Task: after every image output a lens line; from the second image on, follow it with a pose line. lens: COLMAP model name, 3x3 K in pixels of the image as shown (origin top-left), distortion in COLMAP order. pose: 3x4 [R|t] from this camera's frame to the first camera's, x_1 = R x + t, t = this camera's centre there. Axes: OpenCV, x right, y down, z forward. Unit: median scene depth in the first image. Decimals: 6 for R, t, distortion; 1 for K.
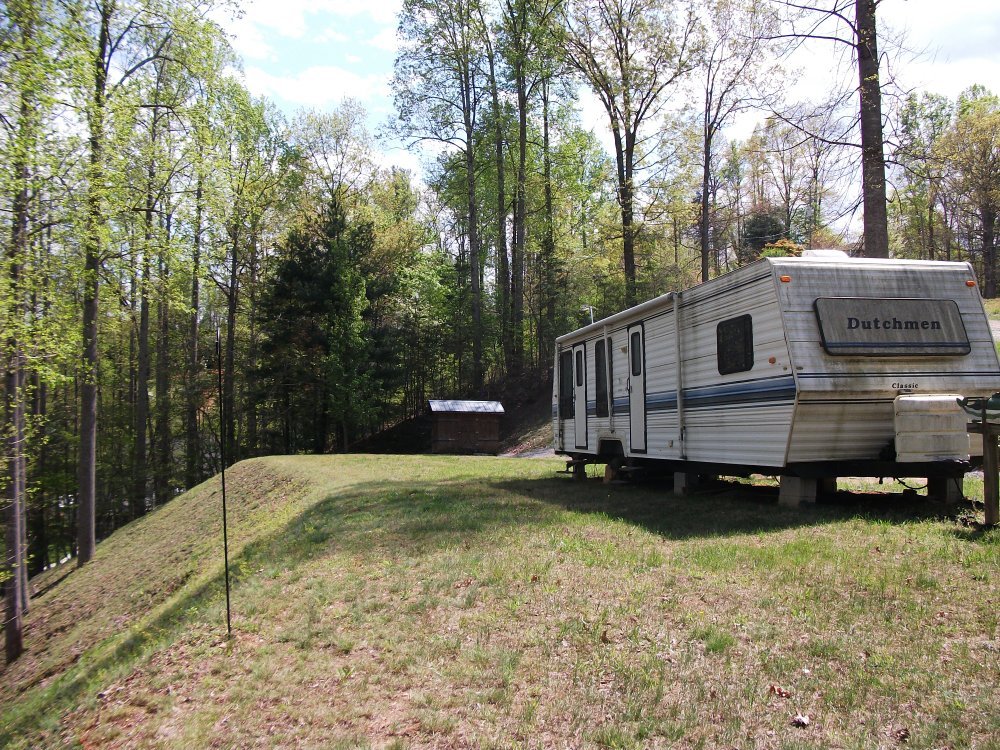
lens RADIAL K [[865.9, 0, 500.0], [0, 865.9, 375.0], [0, 0, 1]] dist [-0.096545, 0.019668]
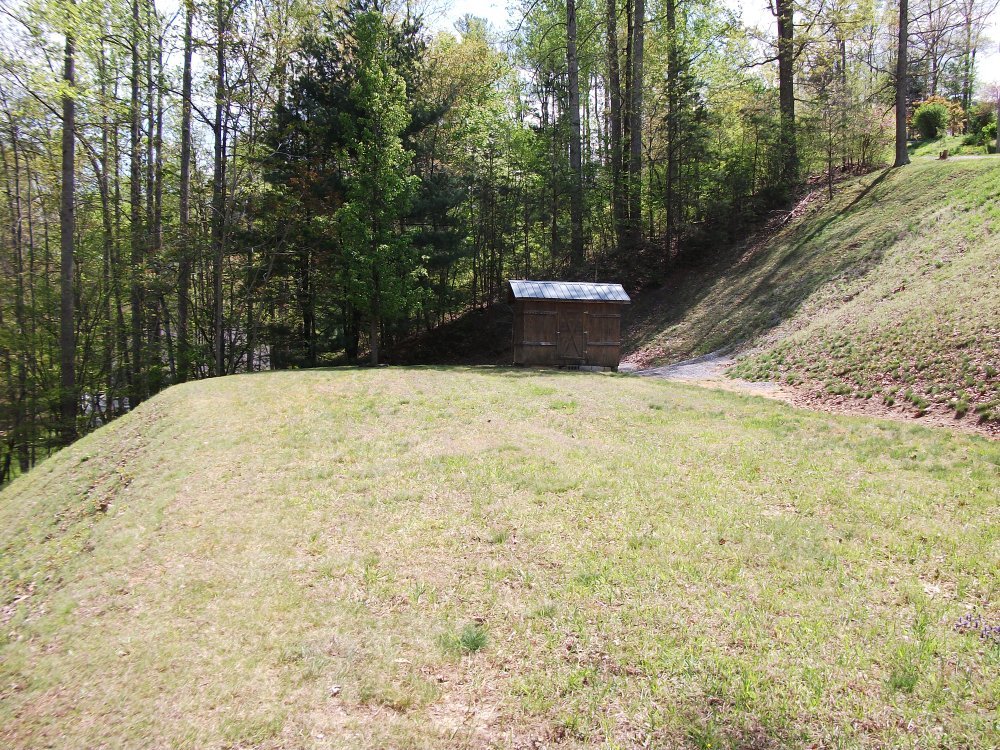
lens RADIAL K [[865.9, 0, 500.0], [0, 865.9, 375.0], [0, 0, 1]] dist [-0.096545, 0.019668]
pose [[0.996011, 0.017879, -0.087416, -0.030135], [-0.006193, 0.991207, 0.132172, 0.013653], [0.089011, -0.131104, 0.987365, 0.347724]]
